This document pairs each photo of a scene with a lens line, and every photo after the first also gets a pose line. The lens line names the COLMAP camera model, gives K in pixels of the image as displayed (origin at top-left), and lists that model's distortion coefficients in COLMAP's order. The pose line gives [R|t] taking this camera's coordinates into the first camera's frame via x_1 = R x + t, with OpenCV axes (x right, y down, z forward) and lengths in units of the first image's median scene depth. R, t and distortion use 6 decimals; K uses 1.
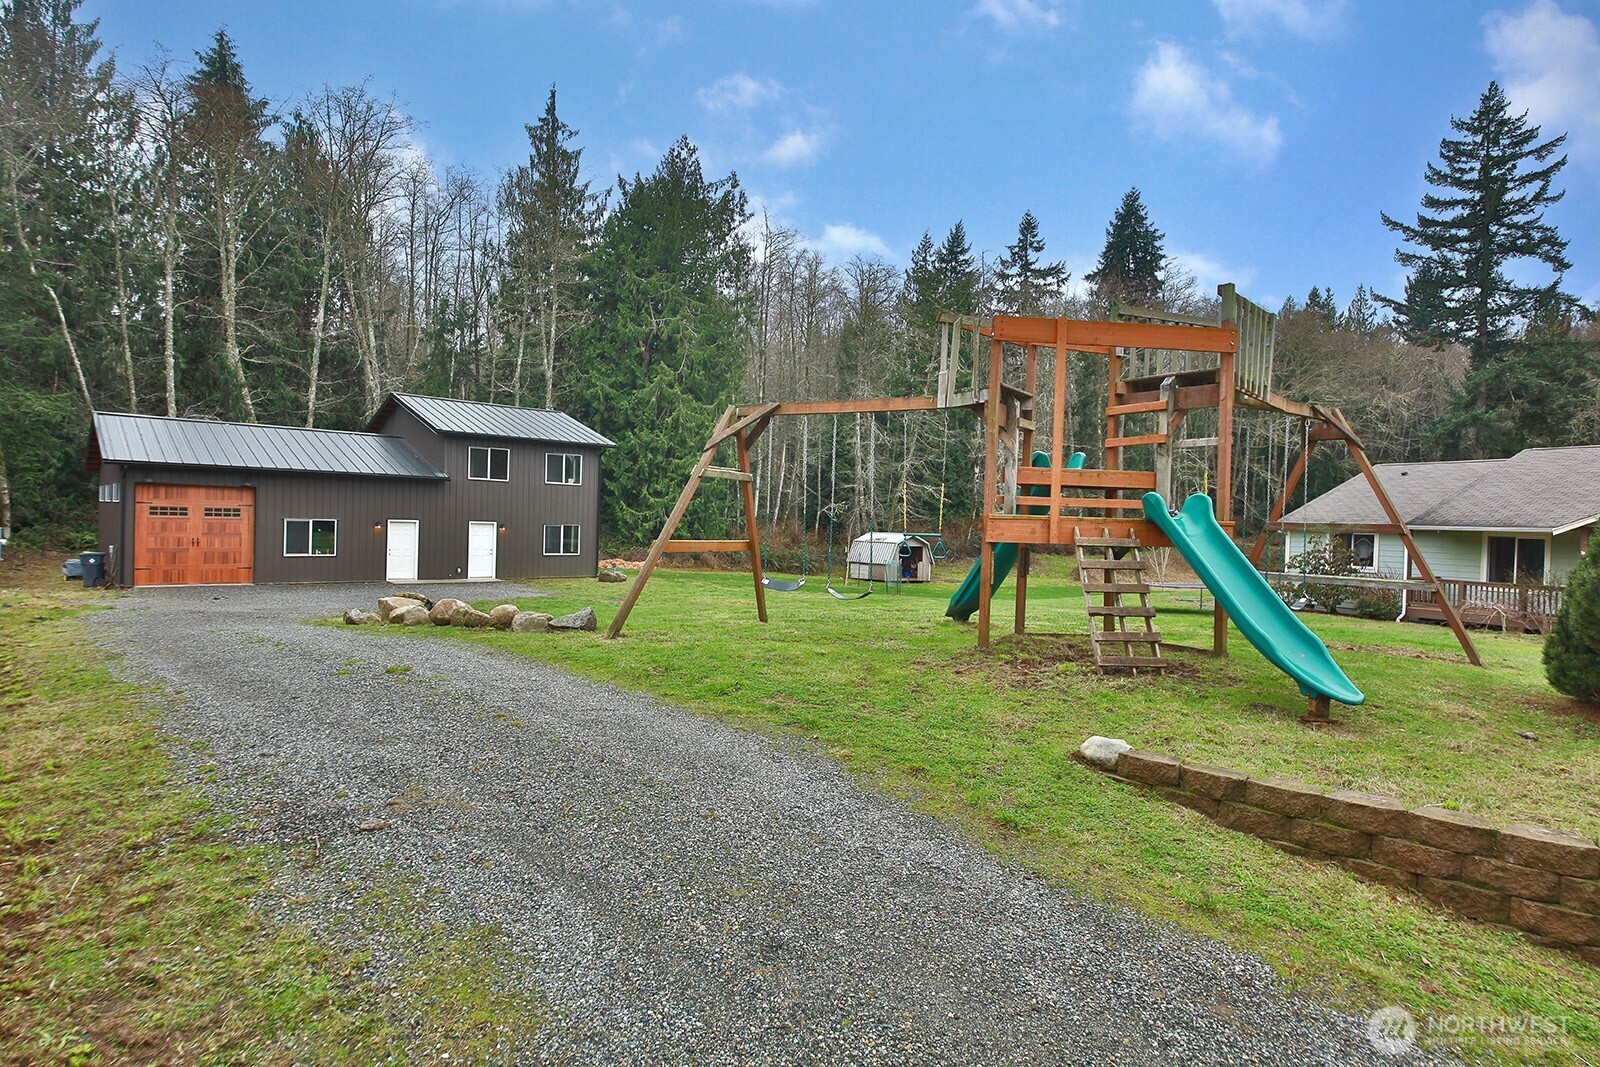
lens RADIAL K [[910.6, 0, 801.1], [0, 910.6, 536.5], [0, 0, 1]] dist [-0.005523, -0.001440]
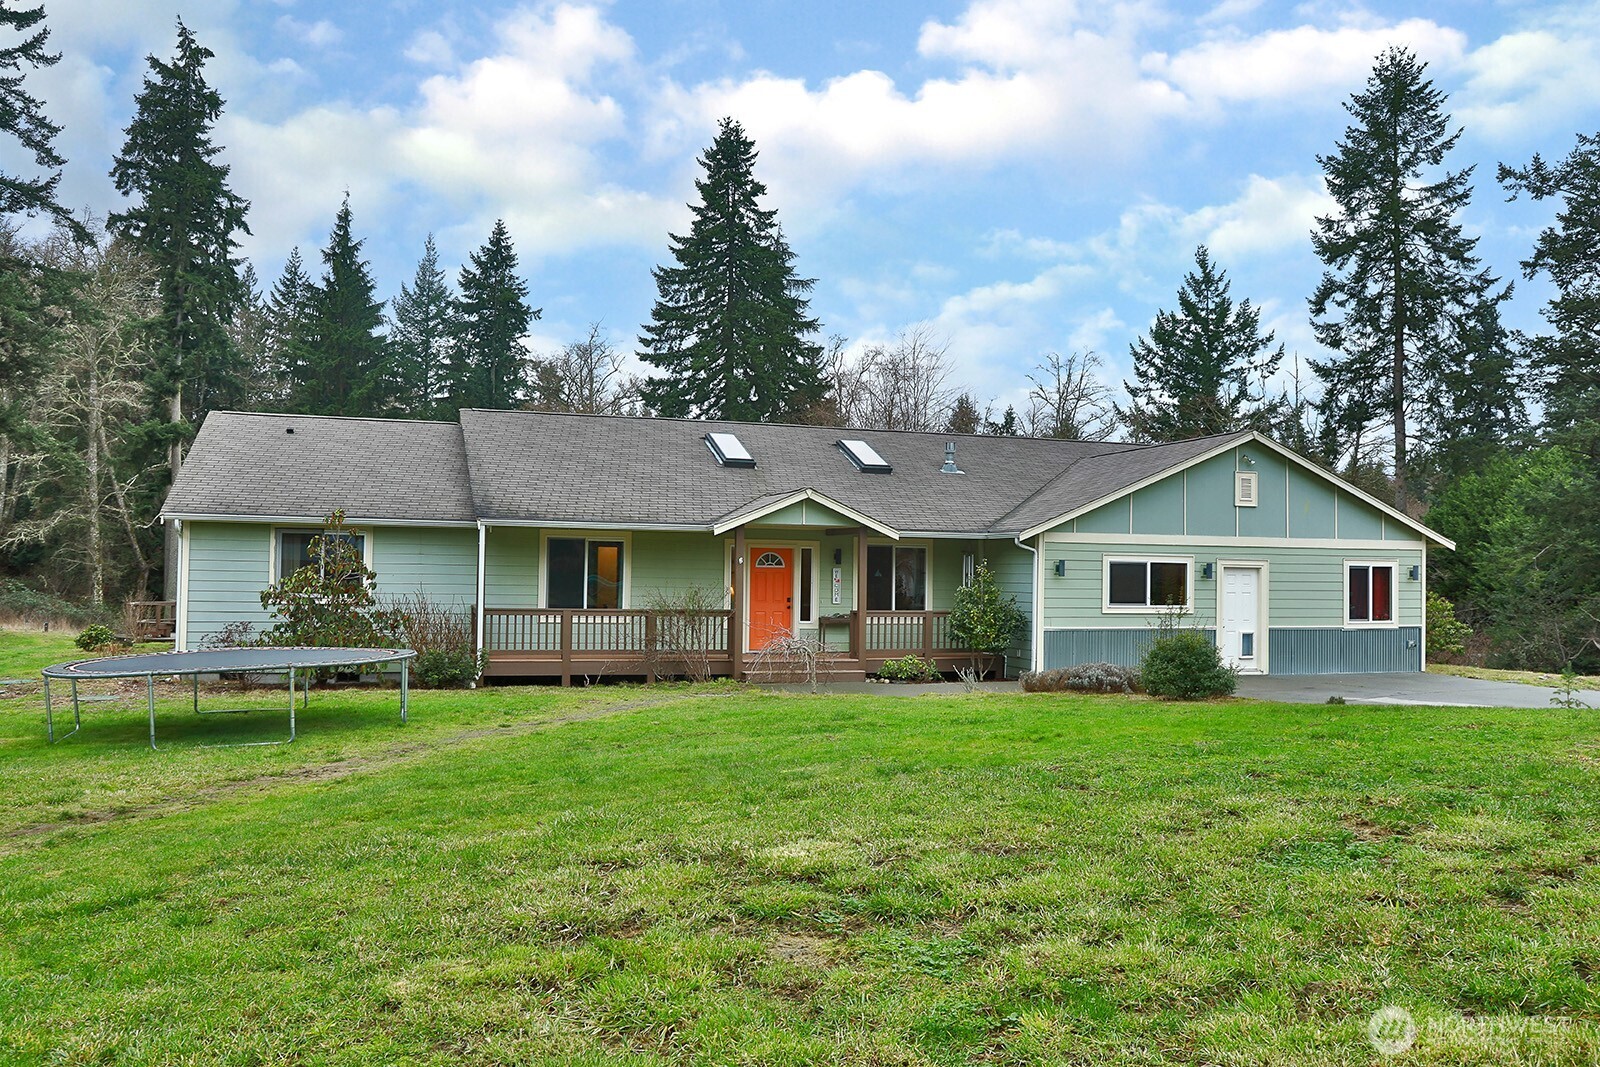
lens RADIAL K [[1288.7, 0, 799.9], [0, 1288.7, 534.7], [0, 0, 1]] dist [0.004341, 0.002945]
pose [[0.203501, -0.001468, 0.979074, -0.101660], [0.005004, 0.999987, 0.000459, -0.001610], [-0.979062, 0.004806, 0.203505, 0.636684]]
